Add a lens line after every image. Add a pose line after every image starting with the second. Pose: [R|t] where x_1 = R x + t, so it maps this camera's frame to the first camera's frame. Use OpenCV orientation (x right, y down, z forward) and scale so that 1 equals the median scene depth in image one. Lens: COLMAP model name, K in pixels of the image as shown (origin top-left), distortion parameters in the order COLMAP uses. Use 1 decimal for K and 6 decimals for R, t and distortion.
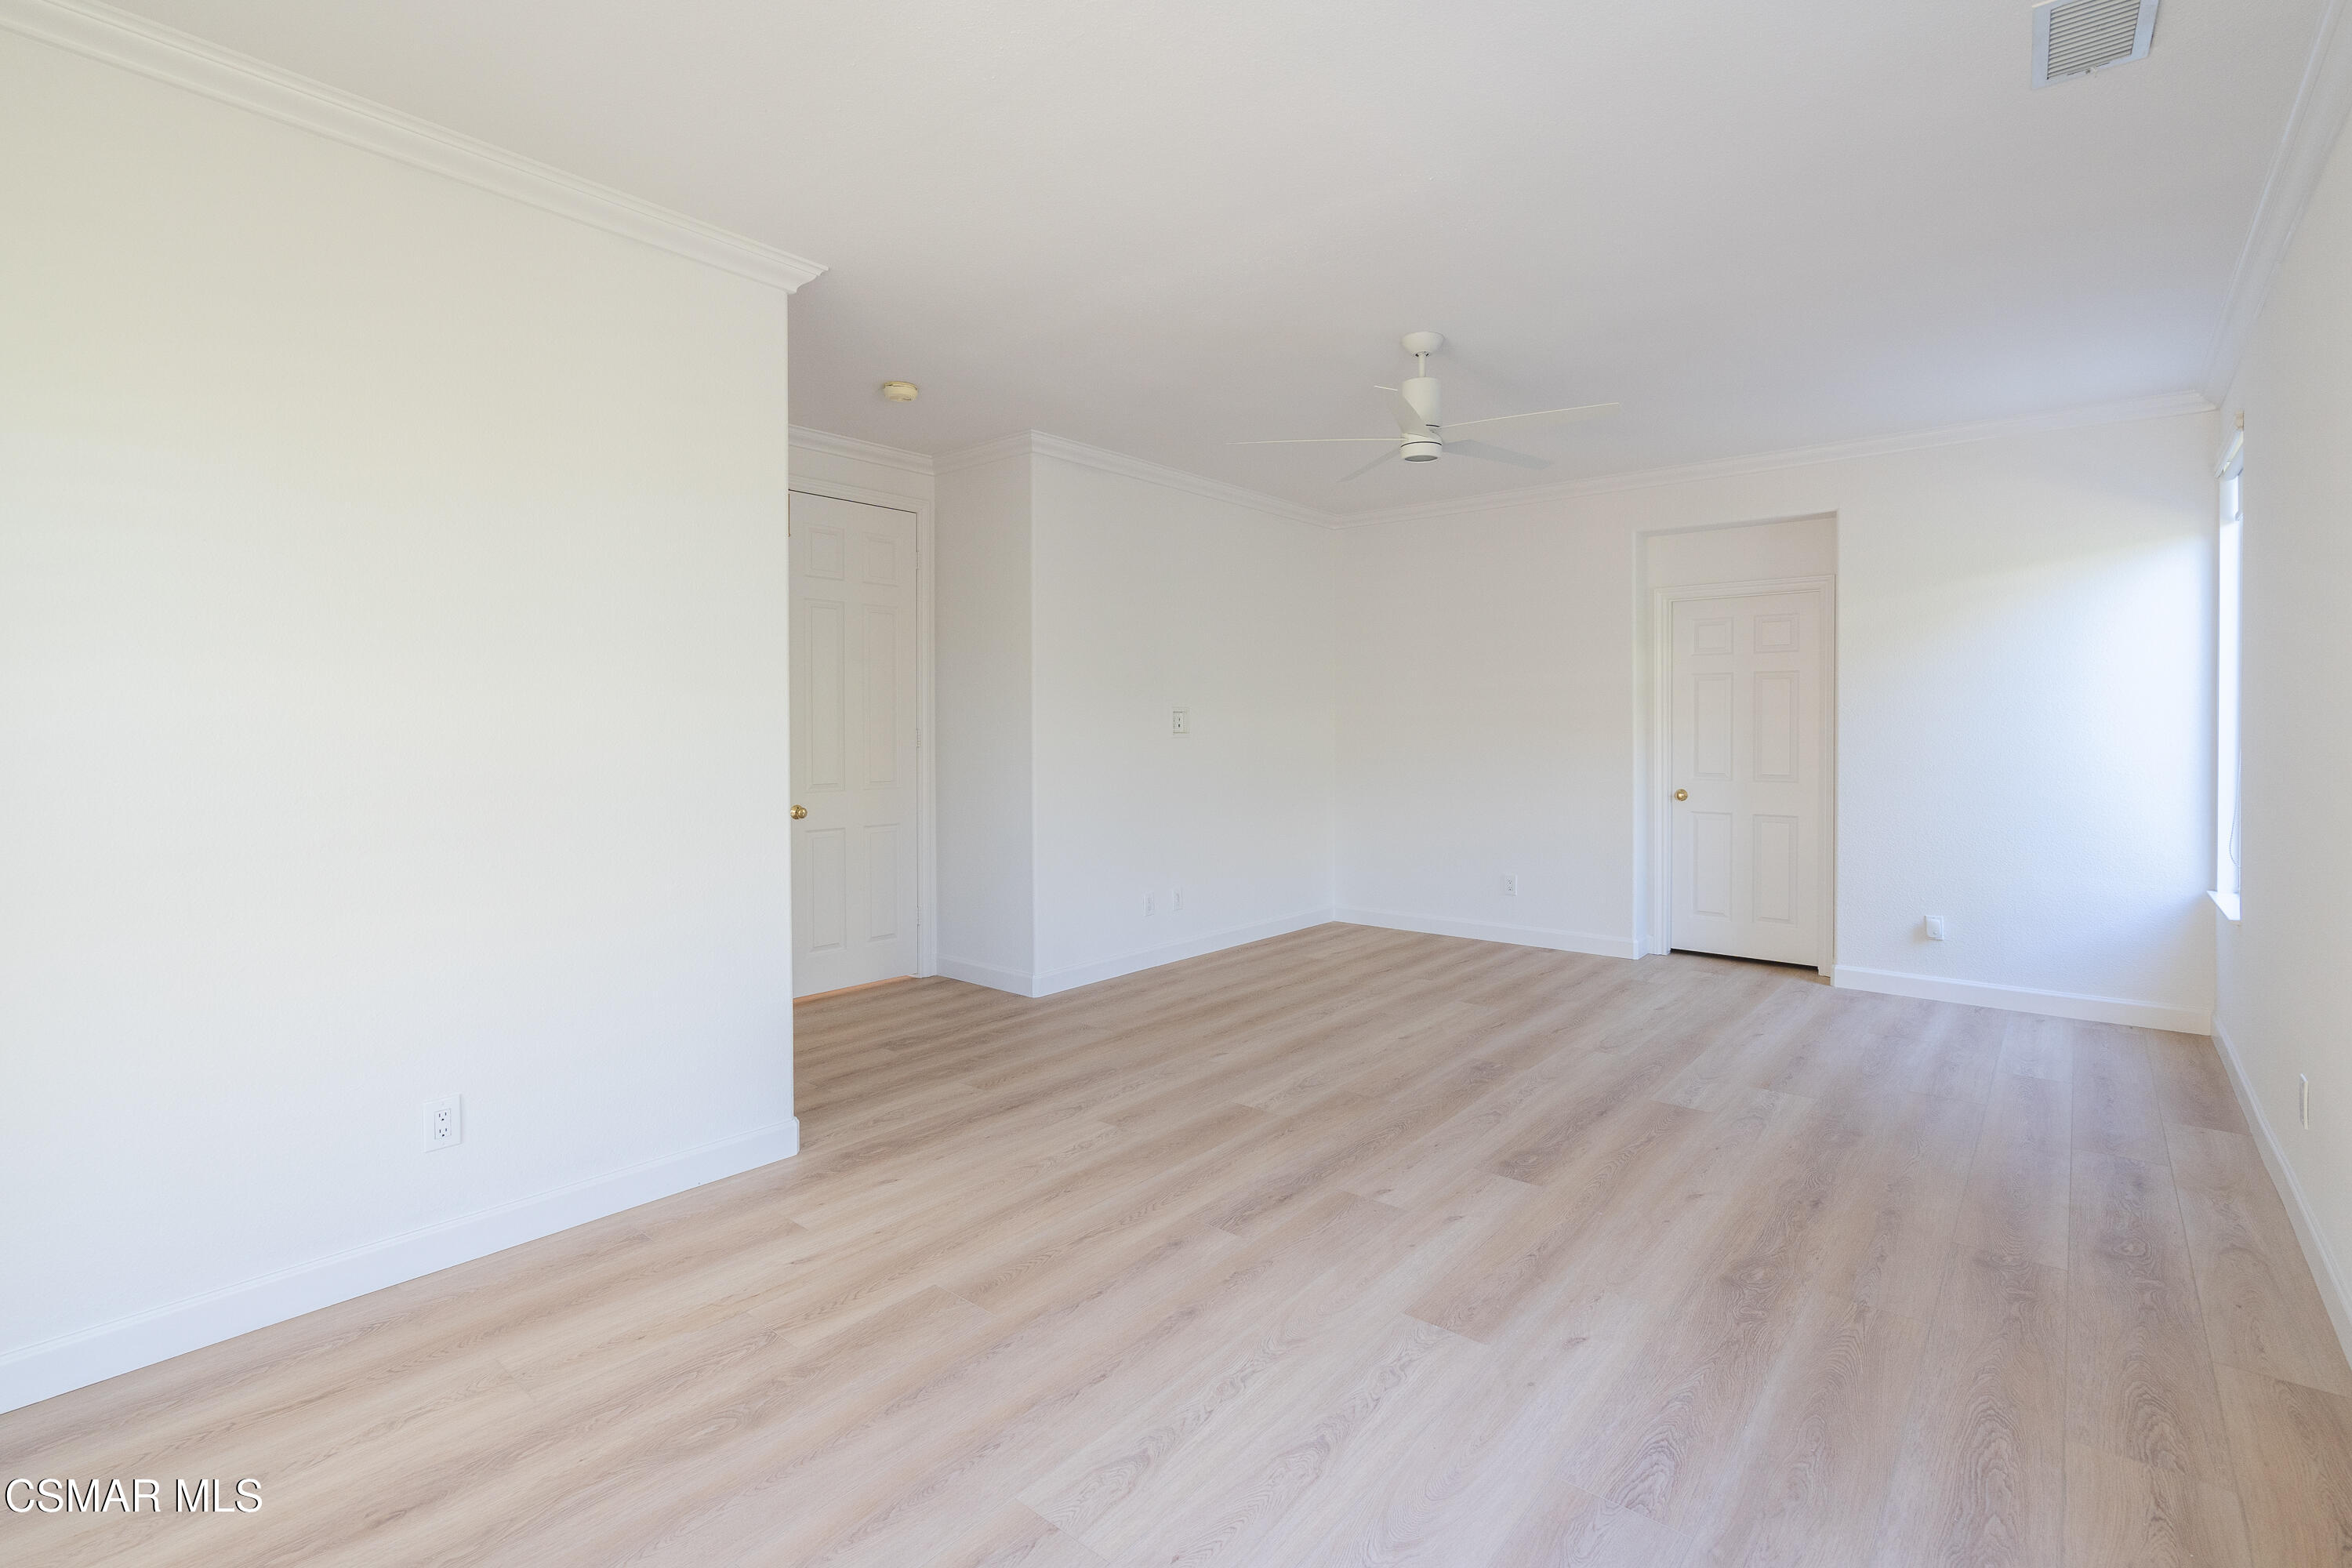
lens RADIAL K [[1075.3, 0, 1170.8], [0, 1075.3, 756.5], [0, 0, 1]] dist [-0.001658, 0.001123]
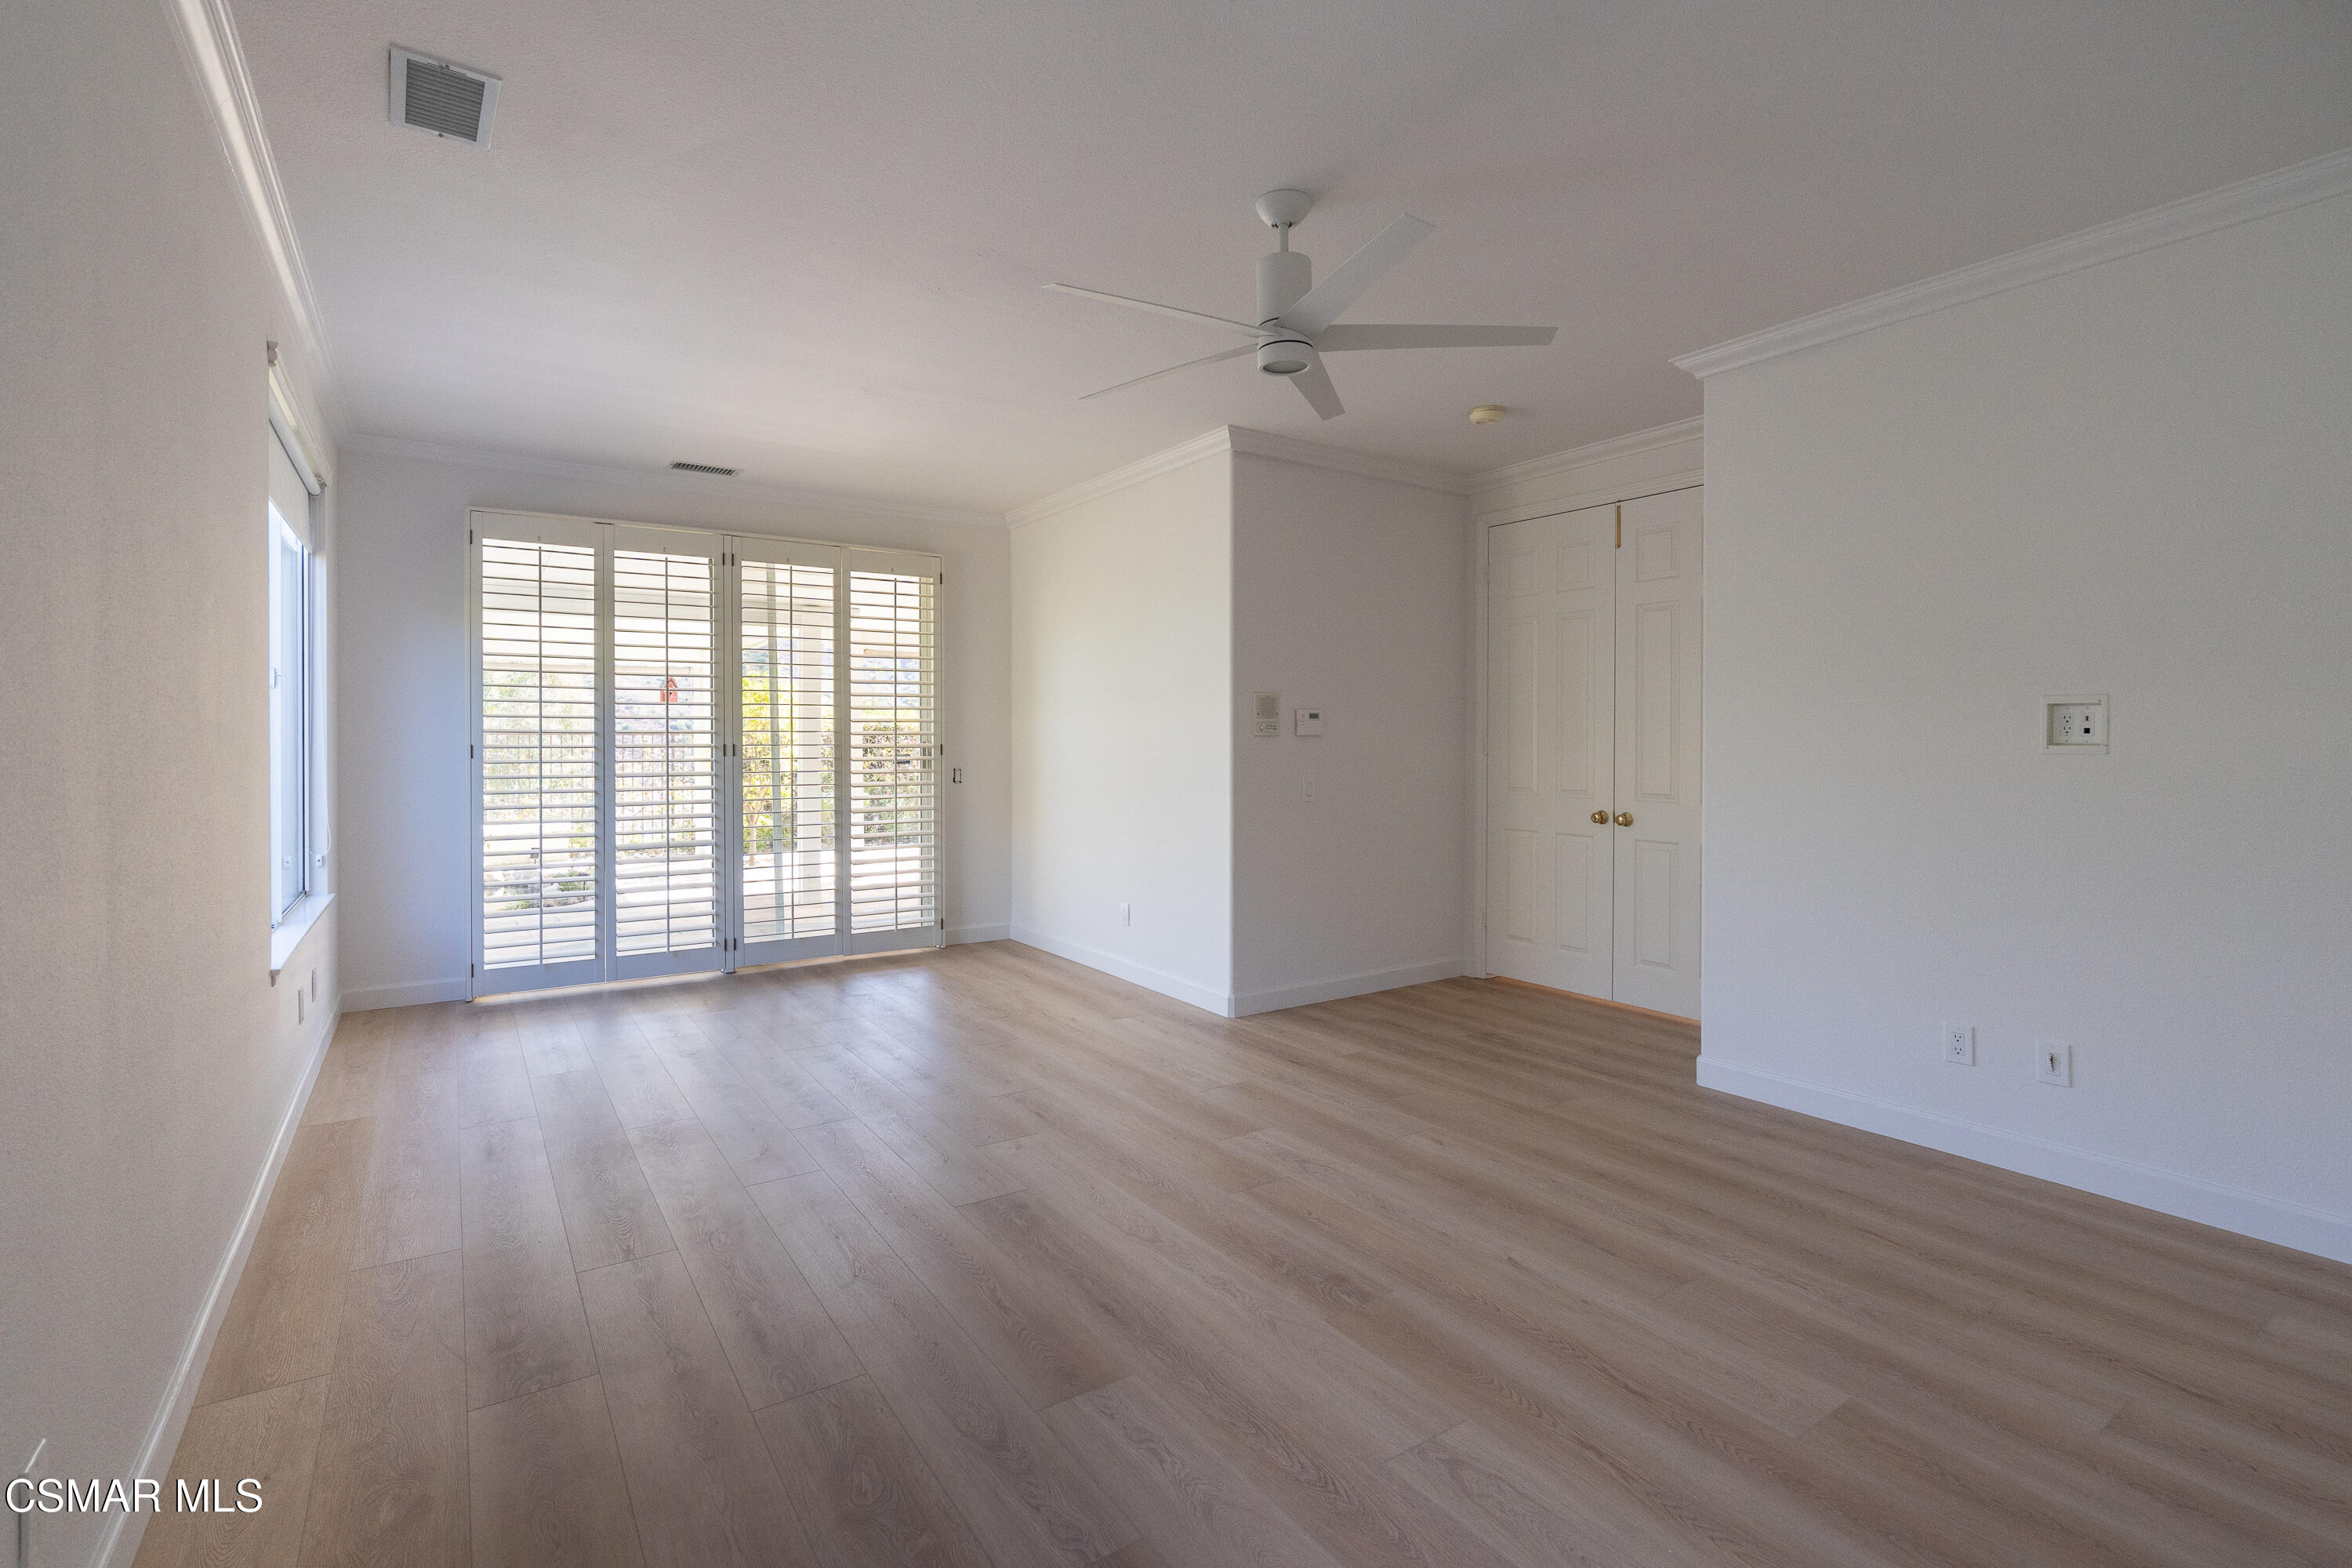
lens RADIAL K [[1075.3, 0, 1170.8], [0, 1075.3, 756.5], [0, 0, 1]] dist [-0.001658, 0.001123]
pose [[-0.280303, 0.016004, -0.959778, 1.010115], [-0.018740, 0.999579, 0.022141, -0.029023], [0.959729, 0.024192, -0.279885, 1.193940]]
